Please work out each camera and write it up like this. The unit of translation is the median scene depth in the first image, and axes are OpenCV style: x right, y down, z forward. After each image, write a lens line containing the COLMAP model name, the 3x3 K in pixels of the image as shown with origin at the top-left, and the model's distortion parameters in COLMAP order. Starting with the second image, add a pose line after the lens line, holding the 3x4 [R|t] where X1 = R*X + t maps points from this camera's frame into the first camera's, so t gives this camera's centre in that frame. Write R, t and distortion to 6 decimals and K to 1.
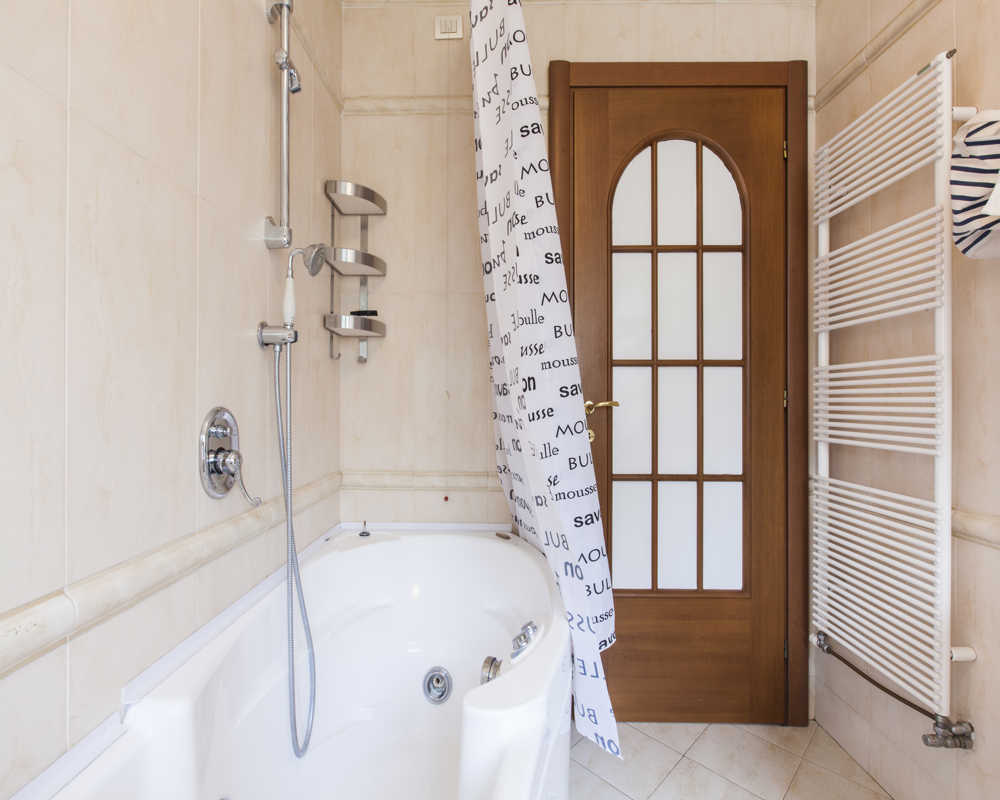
lens RADIAL K [[476.9, 0, 500.0], [0, 476.9, 400.0], [0, 0, 1]] dist [-0.003074, -0.000563]
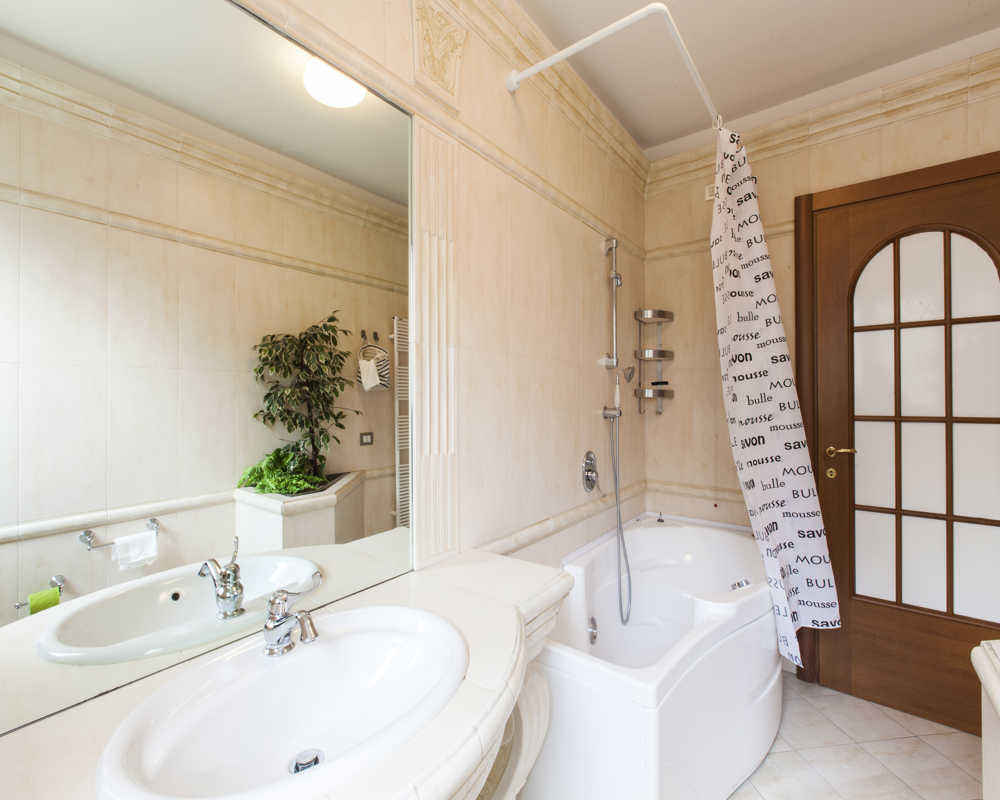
lens RADIAL K [[463.4, 0, 503.7], [0, 463.4, 397.5], [0, 0, 1]] dist [0.015152, 0.000327]
pose [[0.800351, -0.005621, -0.599505, 0.255143], [0.007118, 0.999975, 0.000126, -0.151828], [0.599489, -0.004368, 0.800371, -0.627181]]
